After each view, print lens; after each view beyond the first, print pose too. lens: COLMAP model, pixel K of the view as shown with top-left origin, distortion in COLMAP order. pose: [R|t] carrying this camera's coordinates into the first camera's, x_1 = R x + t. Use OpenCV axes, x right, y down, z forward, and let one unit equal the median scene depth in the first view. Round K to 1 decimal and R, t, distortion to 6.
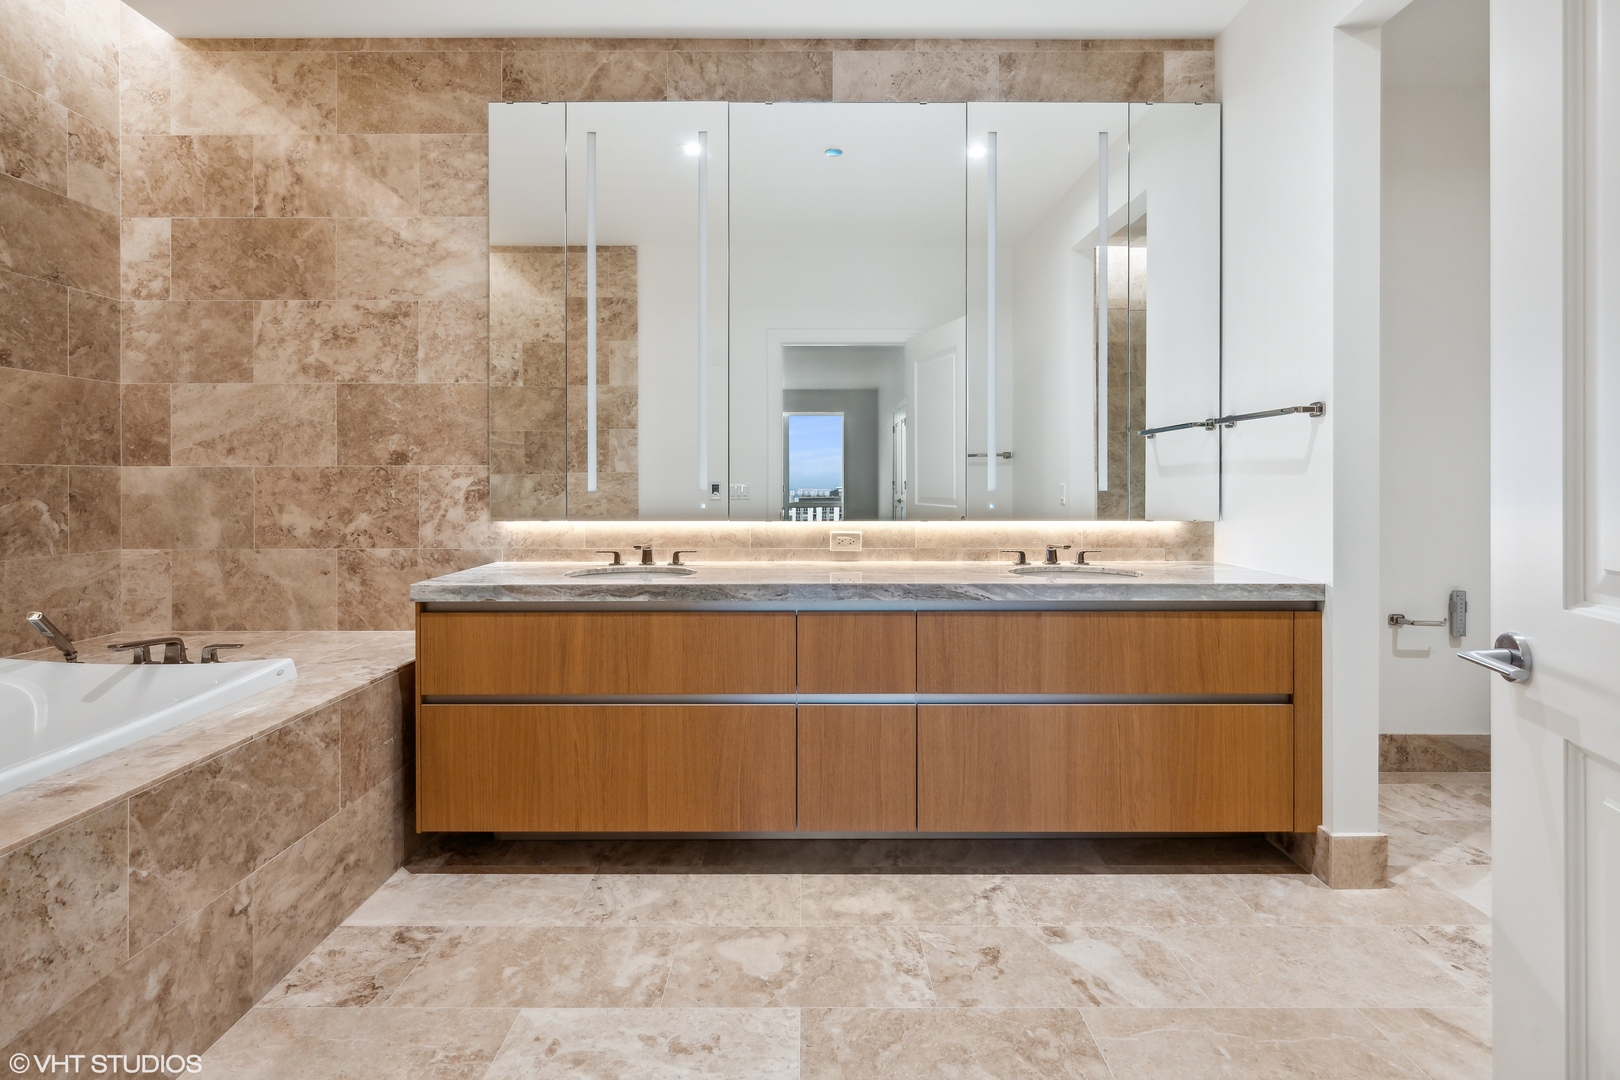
lens RADIAL K [[749.9, 0, 809.7], [0, 749.9, 485.3], [0, 0, 1]] dist [0.000909, 0.000116]
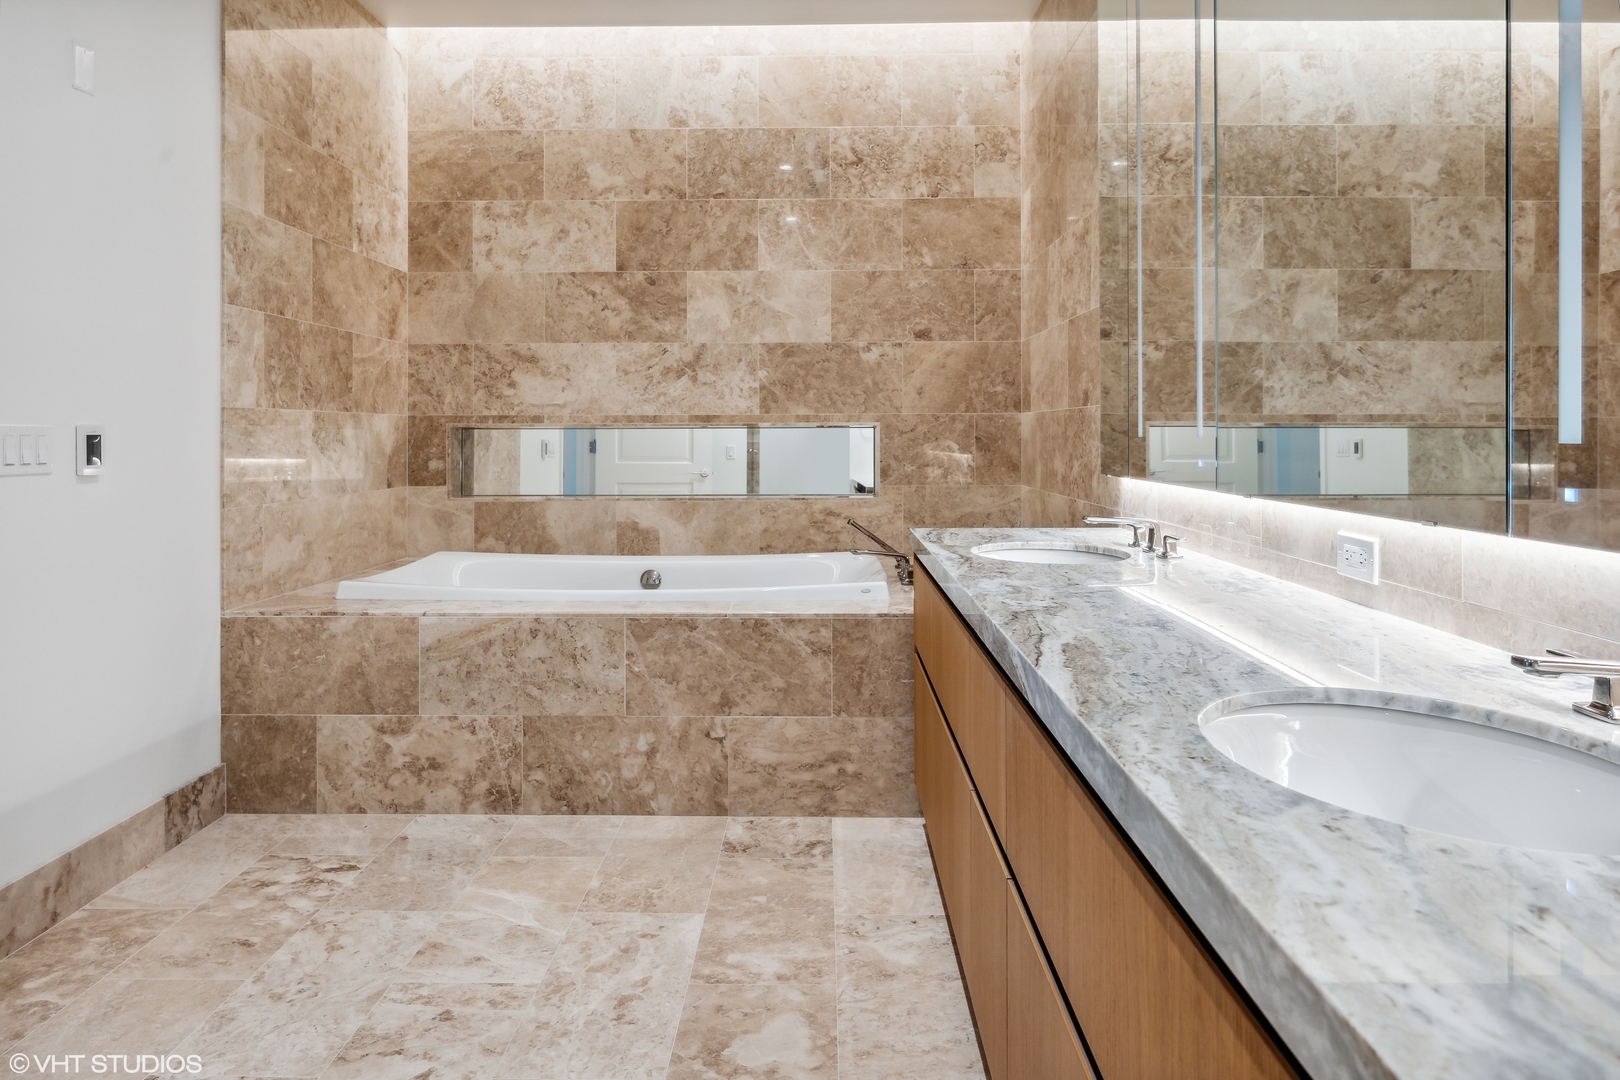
lens RADIAL K [[1006.4, 0, 808.8], [0, 1006.4, 432.0], [0, 0, 1]] dist [-0.003591, -0.000289]
pose [[-0.015598, 0.000616, -0.999878, 0.882640], [-0.001401, 0.999999, 0.000638, 0.004698], [0.999877, 0.001410, -0.015597, 0.980019]]
